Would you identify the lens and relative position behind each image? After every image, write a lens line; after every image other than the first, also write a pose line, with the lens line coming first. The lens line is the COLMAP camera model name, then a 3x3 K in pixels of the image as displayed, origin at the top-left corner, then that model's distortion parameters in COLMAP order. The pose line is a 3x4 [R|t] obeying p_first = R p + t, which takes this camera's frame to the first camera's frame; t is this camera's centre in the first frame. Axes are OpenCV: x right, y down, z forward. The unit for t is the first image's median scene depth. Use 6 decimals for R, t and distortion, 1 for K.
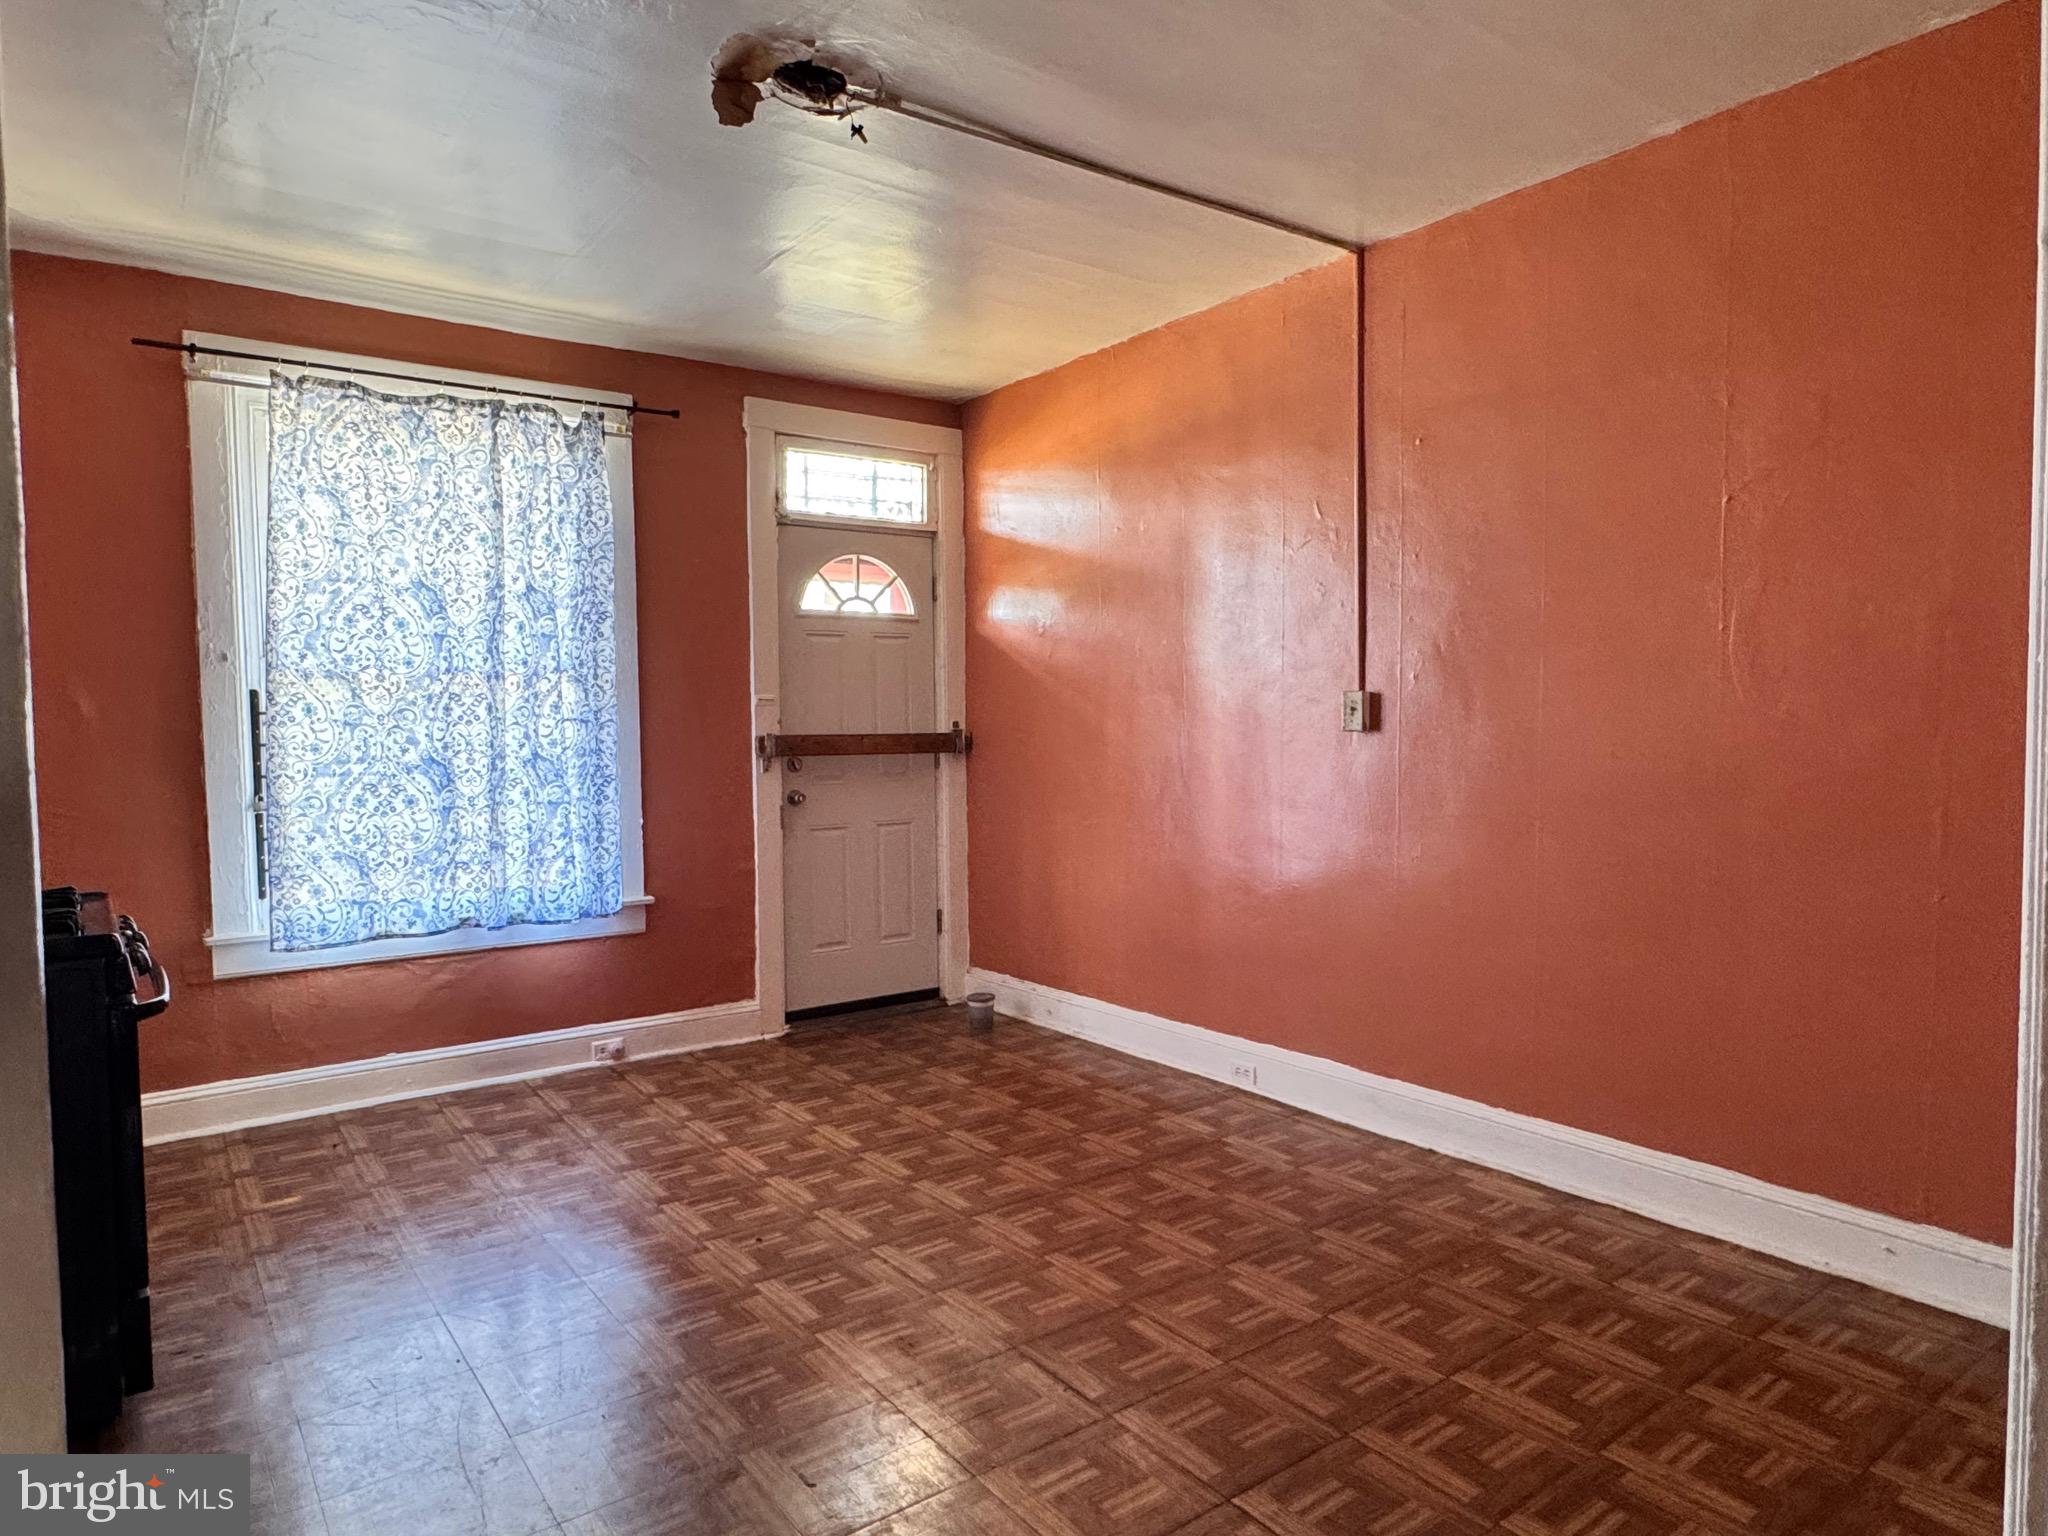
lens RADIAL K [[1248.6, 0, 1021.8], [0, 1248.6, 772.8], [0, 0, 1]] dist [0.008706, -0.007432]
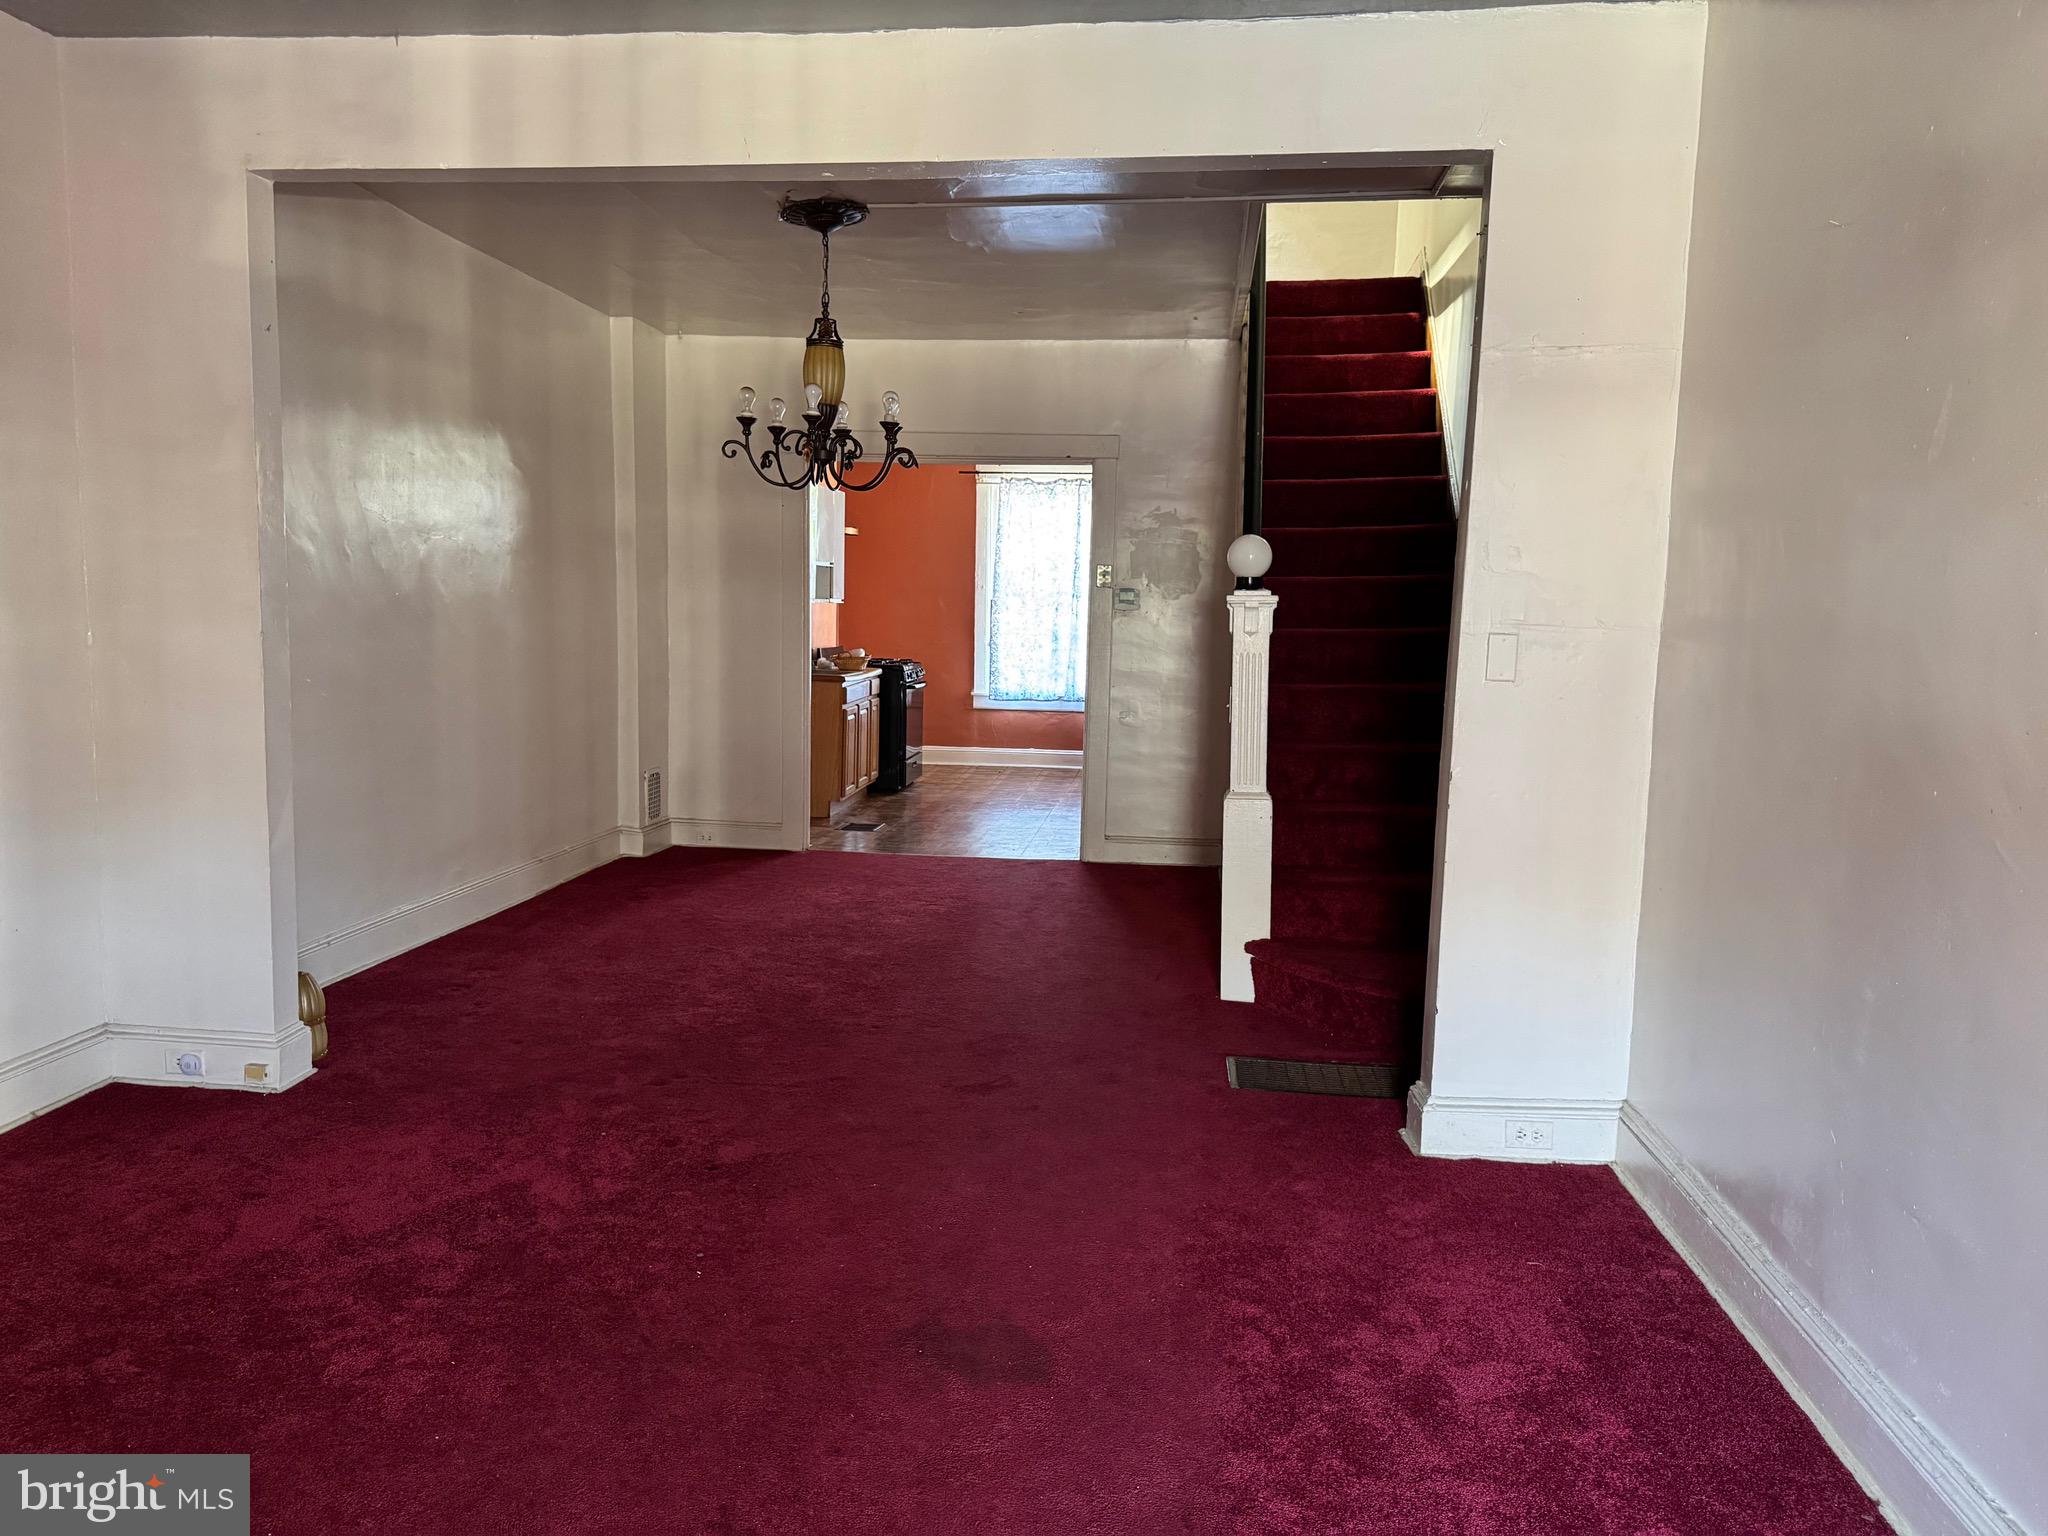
lens RADIAL K [[1446.2, 0, 1032.4], [0, 1446.2, 795.2], [0, 0, 1]] dist [0.091794, -0.109562]
pose [[0.738357, 0.110628, -0.665275, 1.438529], [-0.059636, 0.993300, 0.098988, 0.032909], [0.671768, -0.033415, 0.740007, -1.143573]]
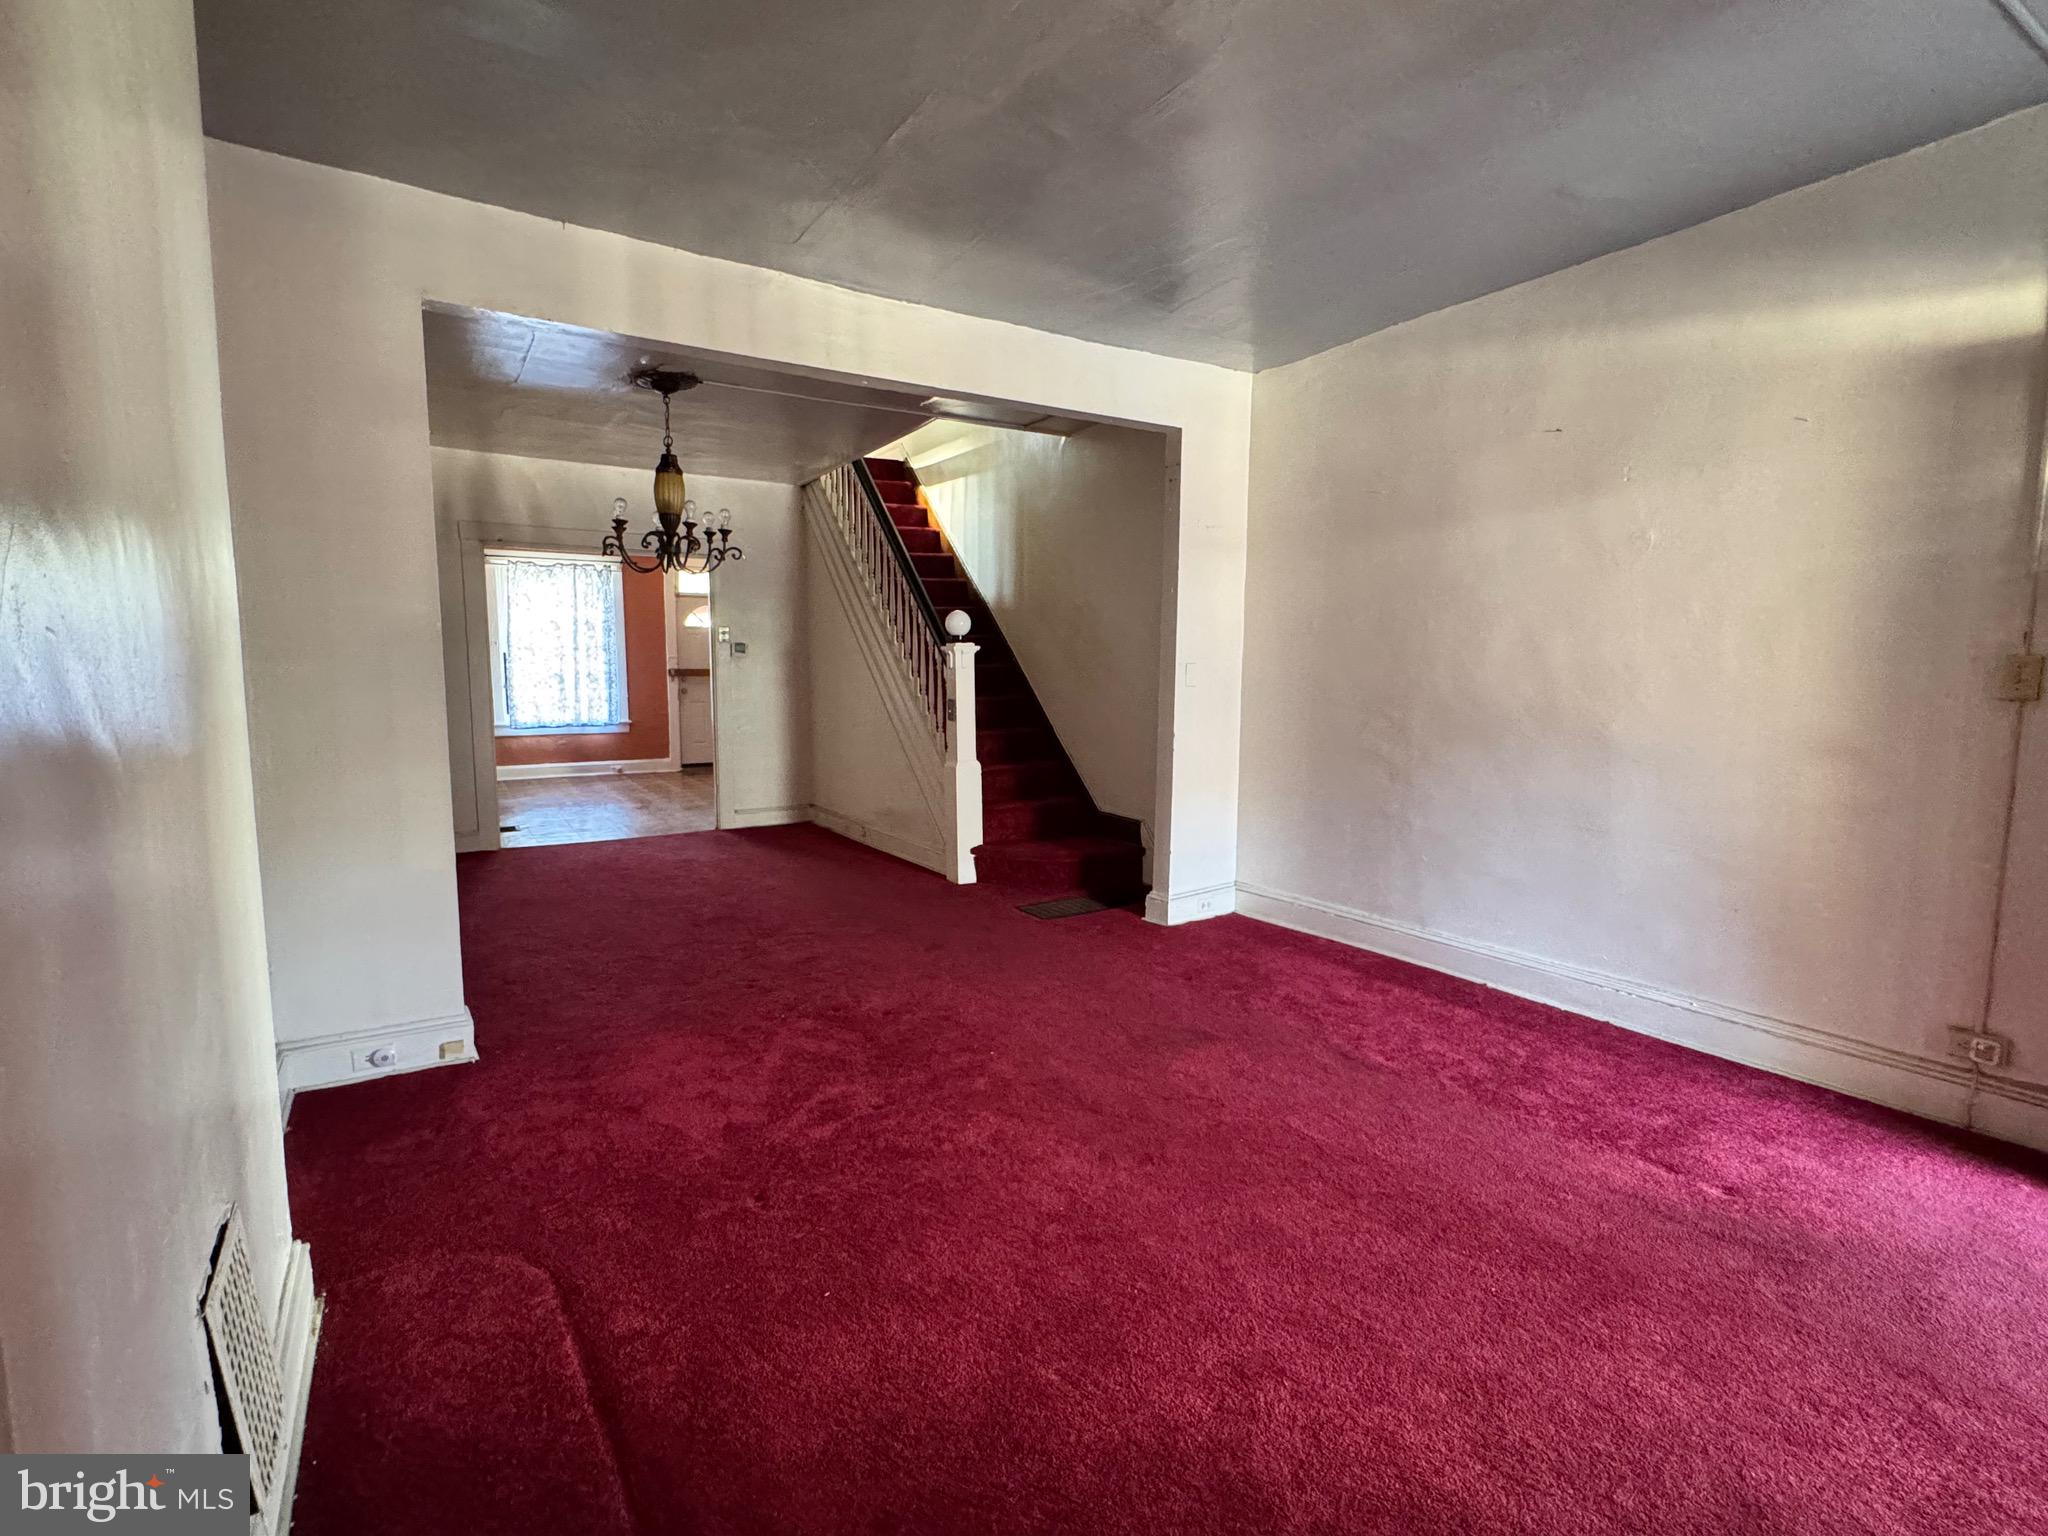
lens RADIAL K [[965.5, 0, 1031.9], [0, 965.5, 771.4], [0, 0, 1]] dist [-0.003111, -0.000198]
pose [[0.998591, 0.017610, -0.050067, 0.919589], [-0.014484, 0.997963, 0.062124, 0.069355], [0.051059, -0.061311, 0.996812, -1.502963]]
